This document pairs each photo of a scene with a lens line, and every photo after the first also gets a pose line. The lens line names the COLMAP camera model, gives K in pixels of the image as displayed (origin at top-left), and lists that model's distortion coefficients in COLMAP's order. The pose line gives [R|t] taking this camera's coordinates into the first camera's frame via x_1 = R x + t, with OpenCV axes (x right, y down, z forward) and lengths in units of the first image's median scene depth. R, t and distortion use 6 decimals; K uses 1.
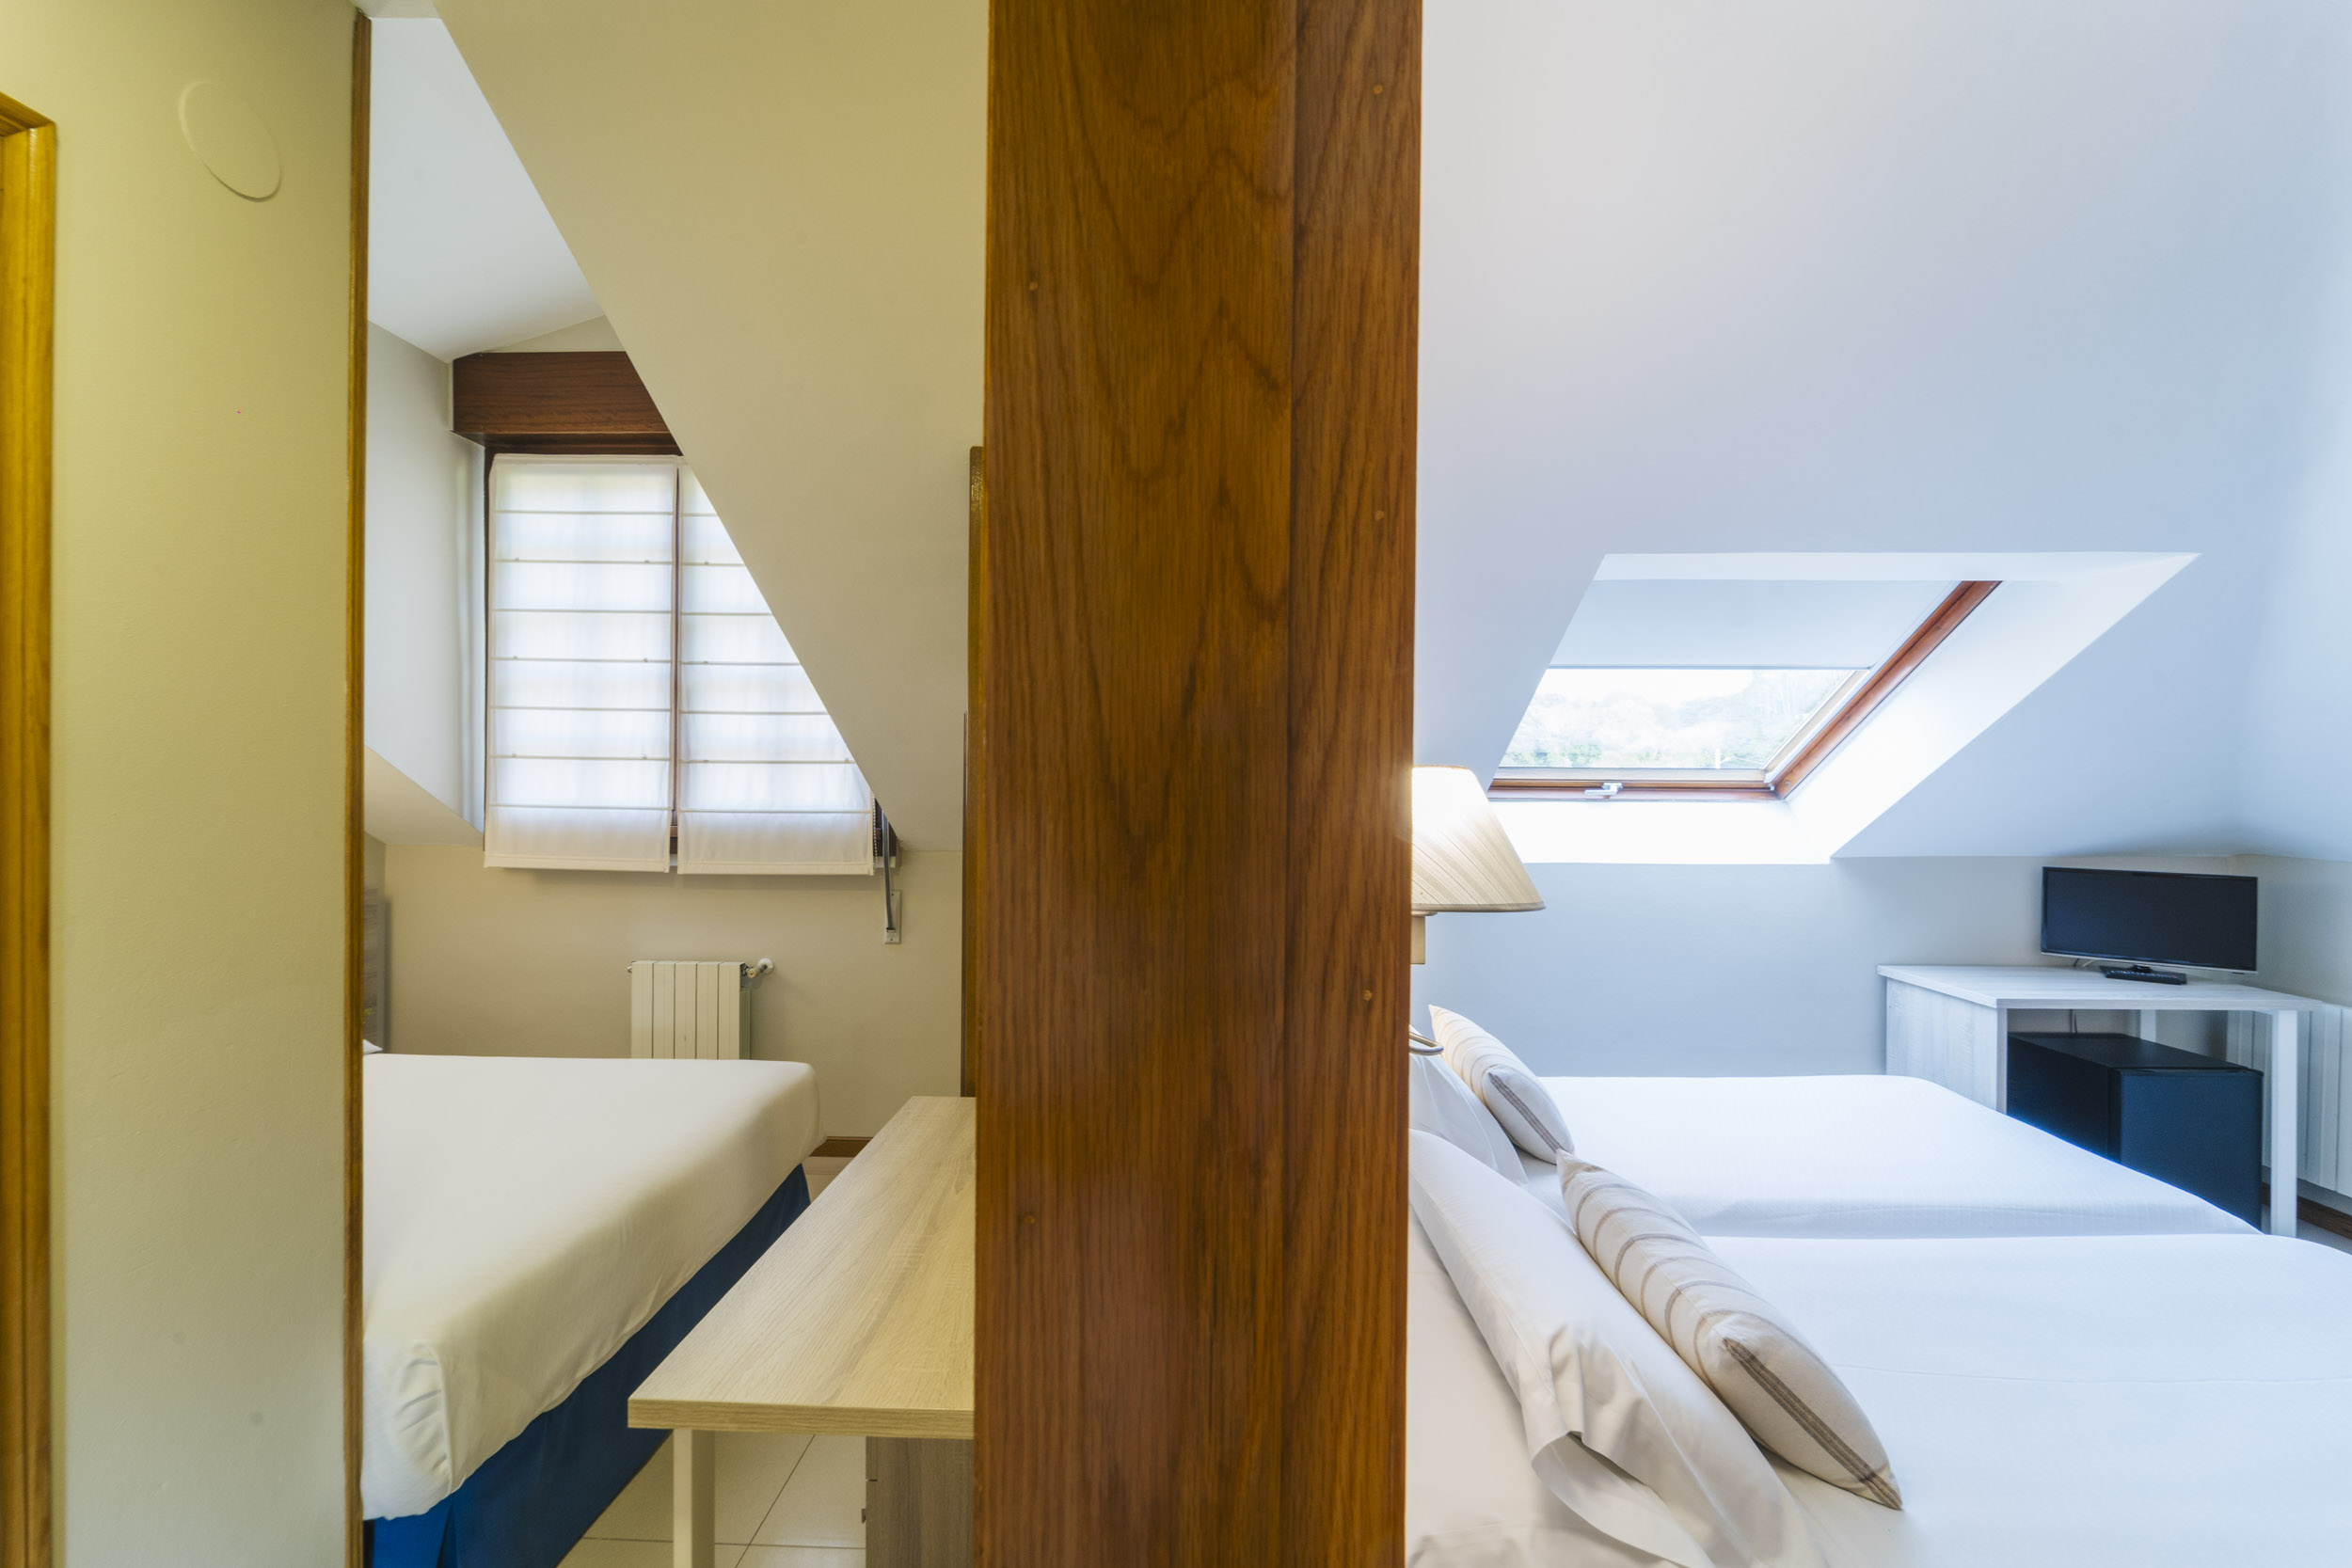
lens RADIAL K [[945.6, 0, 1168.7], [0, 945.6, 786.2], [0, 0, 1]] dist [0.004068, -0.003548]
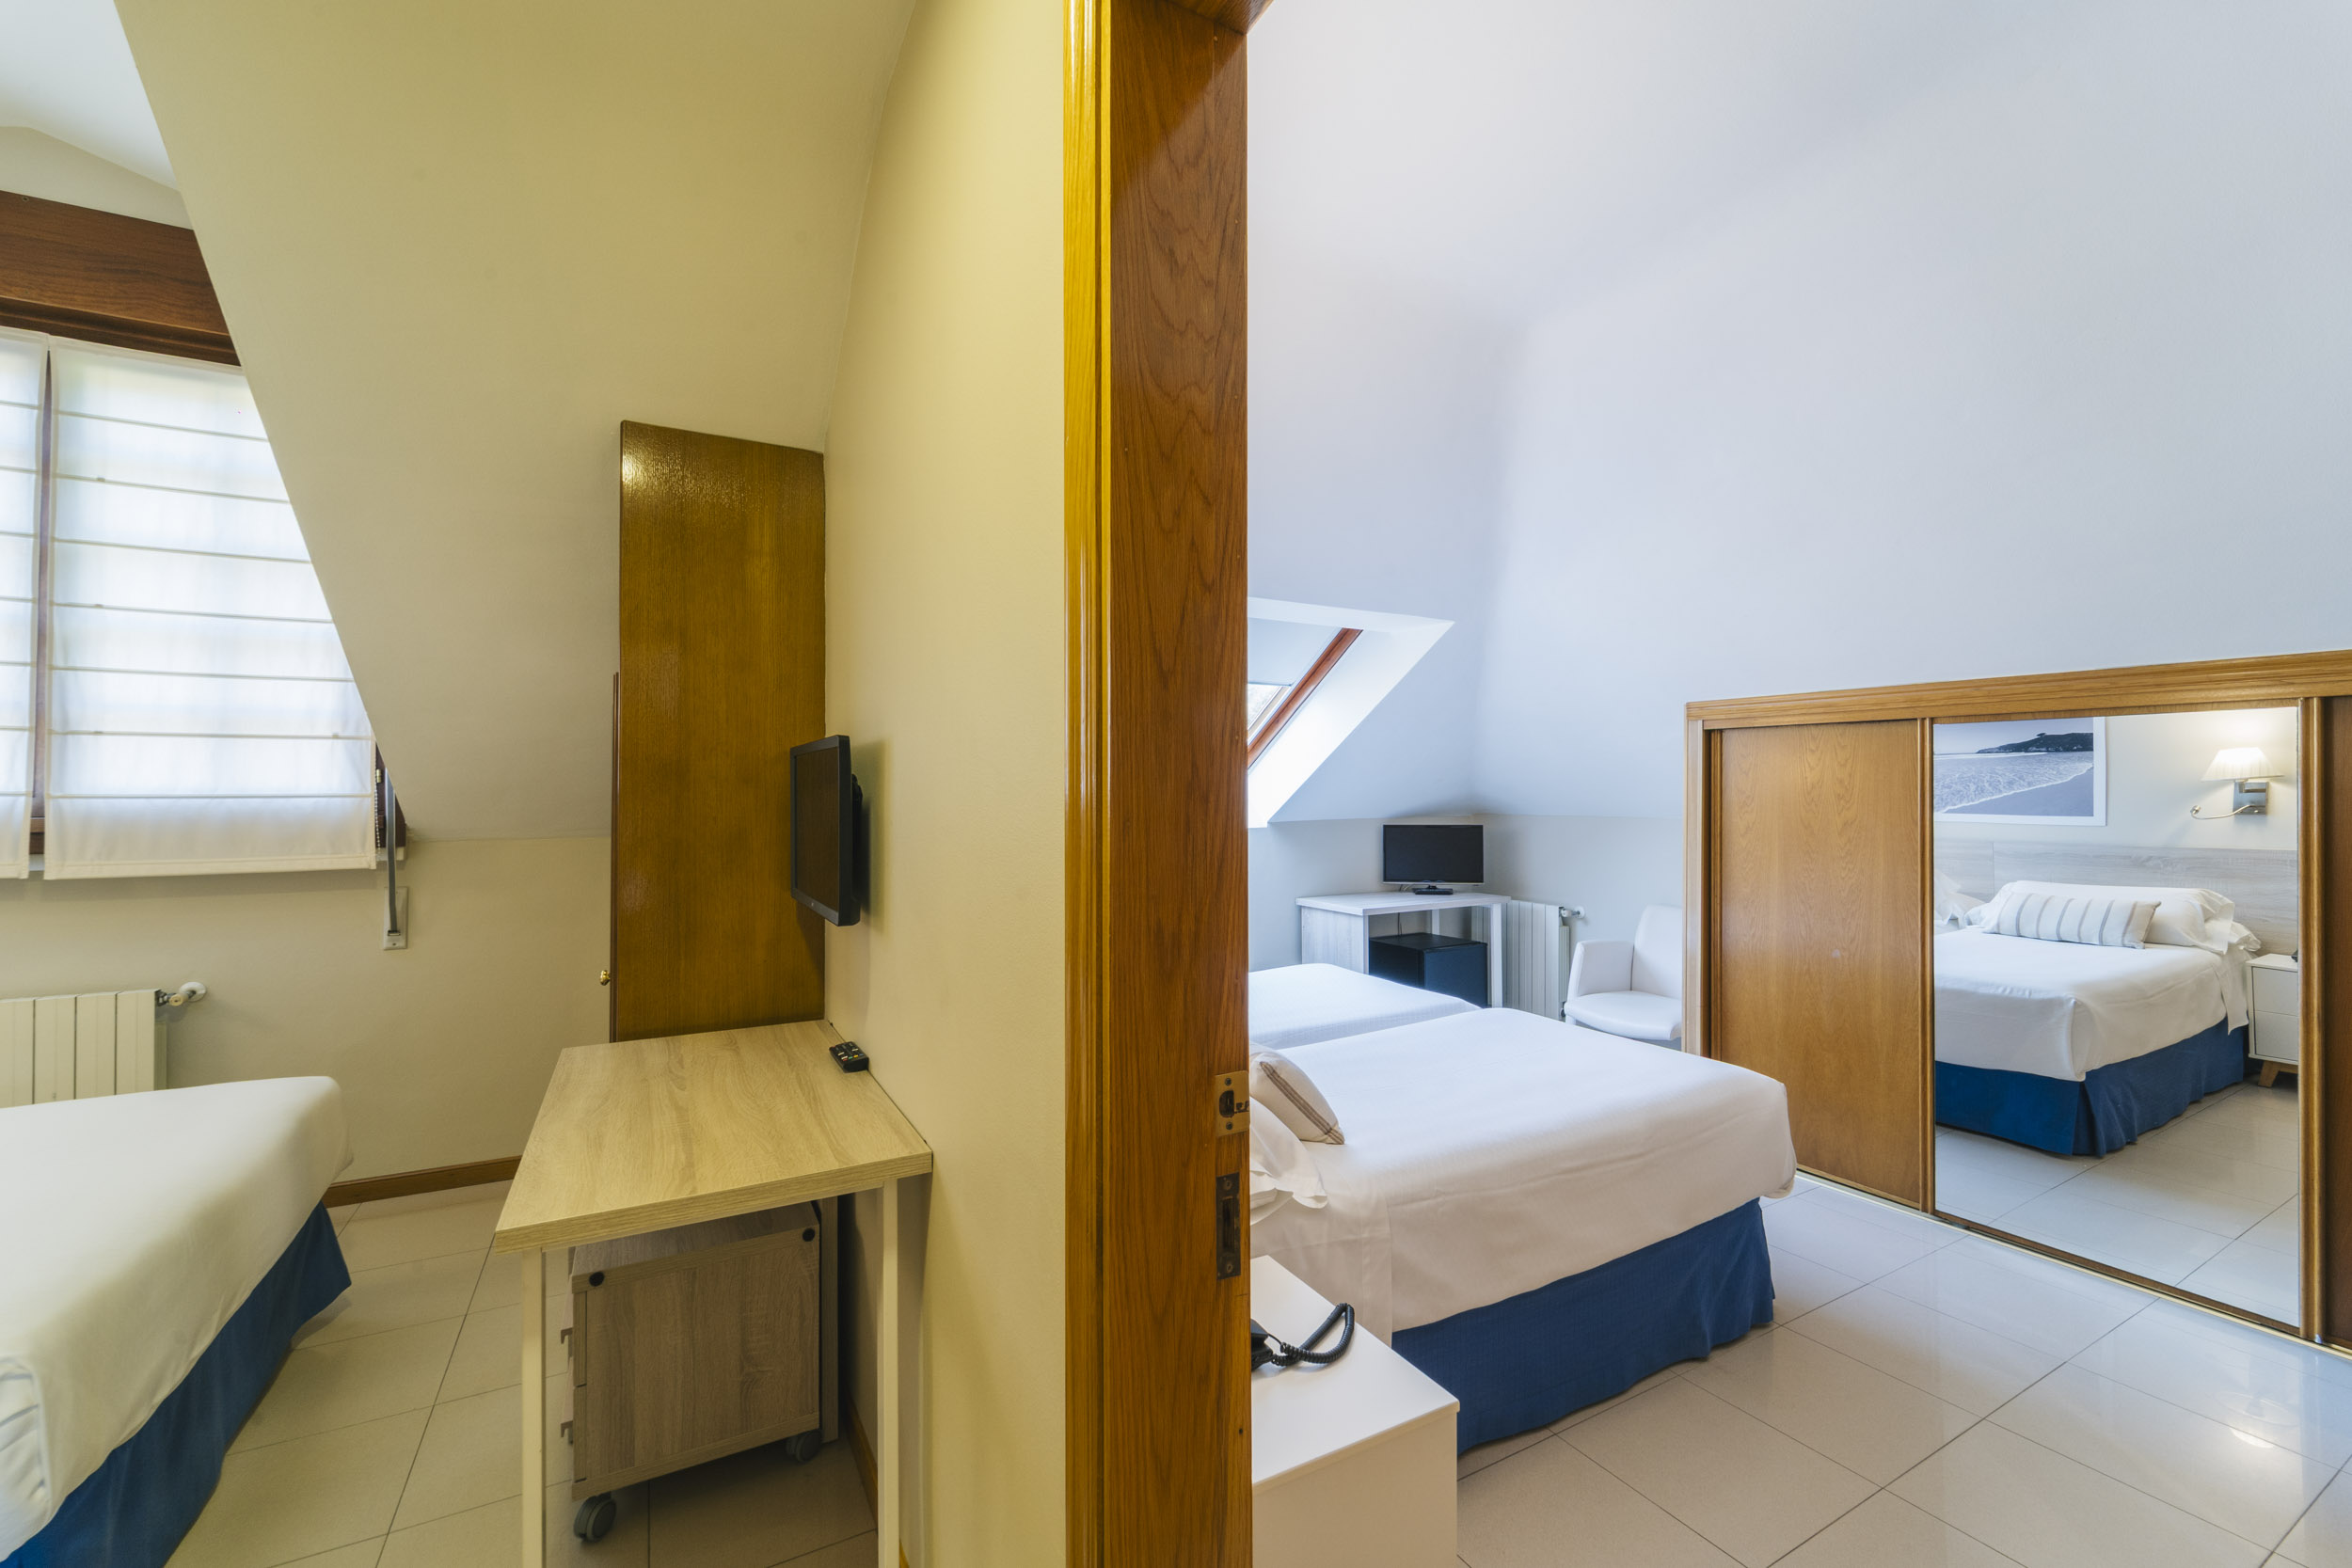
lens RADIAL K [[945.6, 0, 1168.7], [0, 945.6, 786.2], [0, 0, 1]] dist [0.004068, -0.003548]
pose [[0.860869, -0.004437, 0.508807, -0.129734], [0.012243, 0.999853, -0.011996, 0.038537], [-0.508679, 0.016556, 0.860797, -0.117117]]
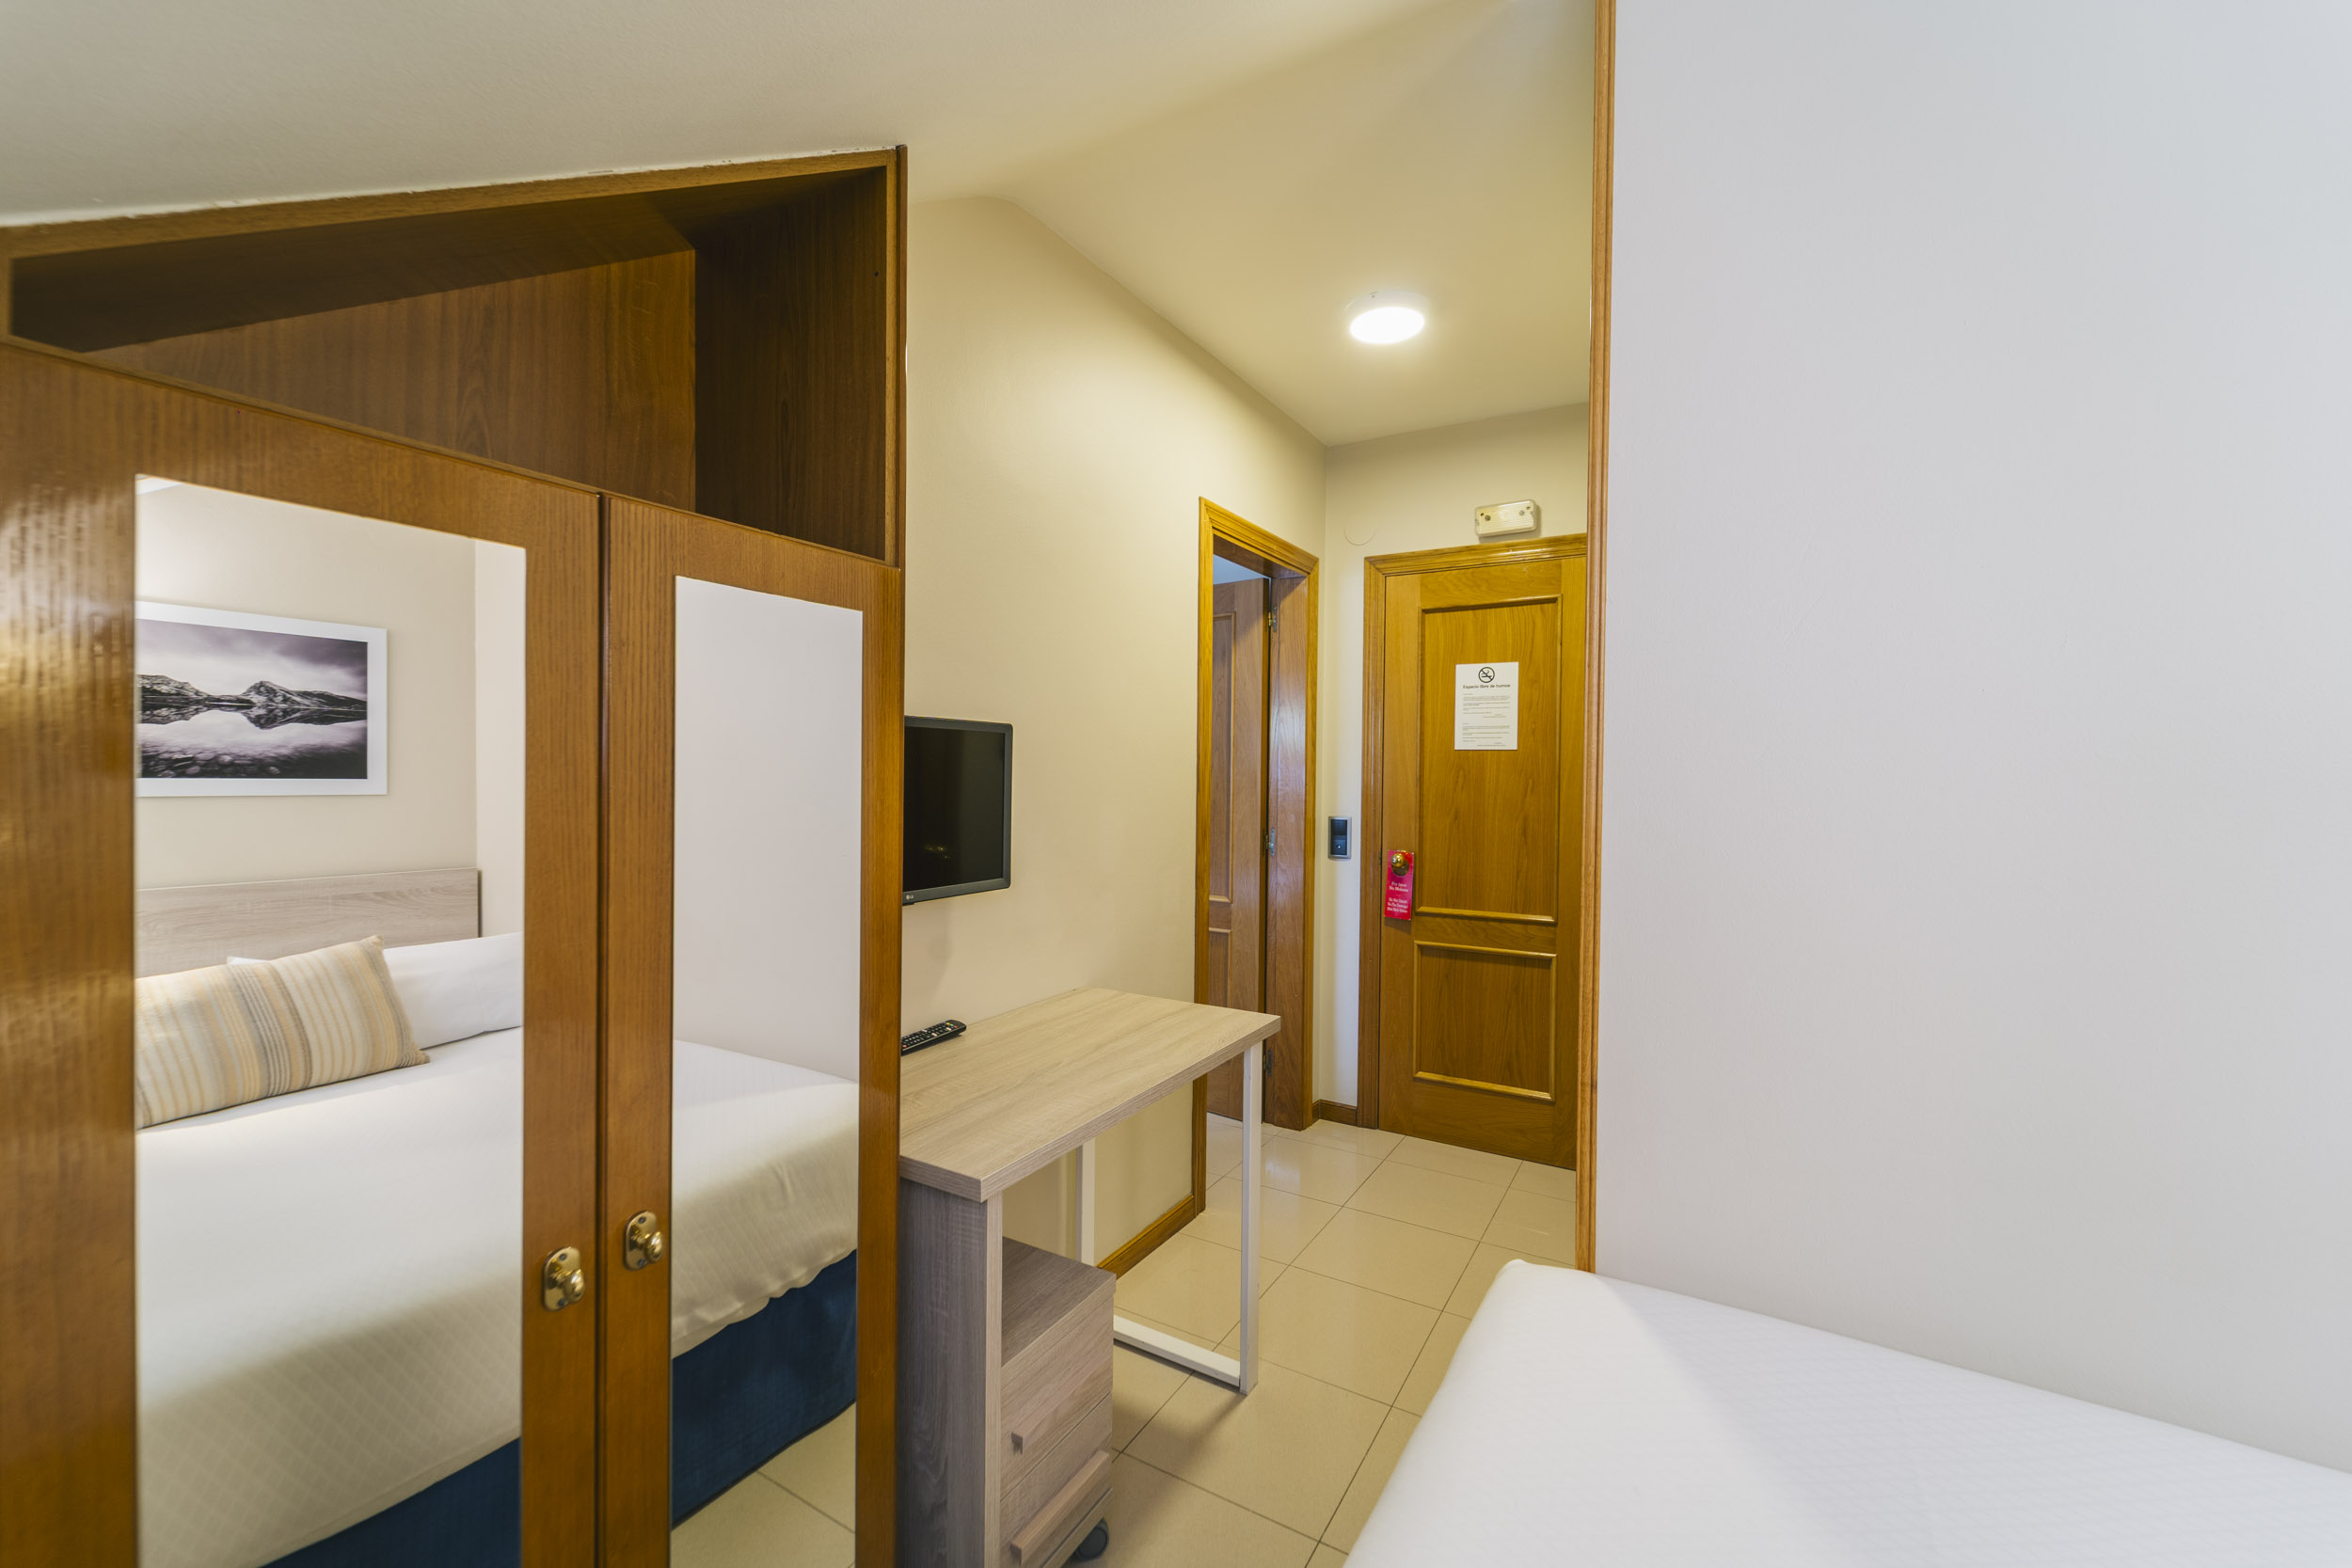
lens RADIAL K [[945.6, 0, 1168.7], [0, 945.6, 786.2], [0, 0, 1]] dist [0.004068, -0.003548]
pose [[-0.878312, -0.027050, 0.477322, -0.386663], [-0.016887, 0.999530, 0.025570, 0.025411], [-0.477790, 0.014398, -0.878356, 0.853455]]
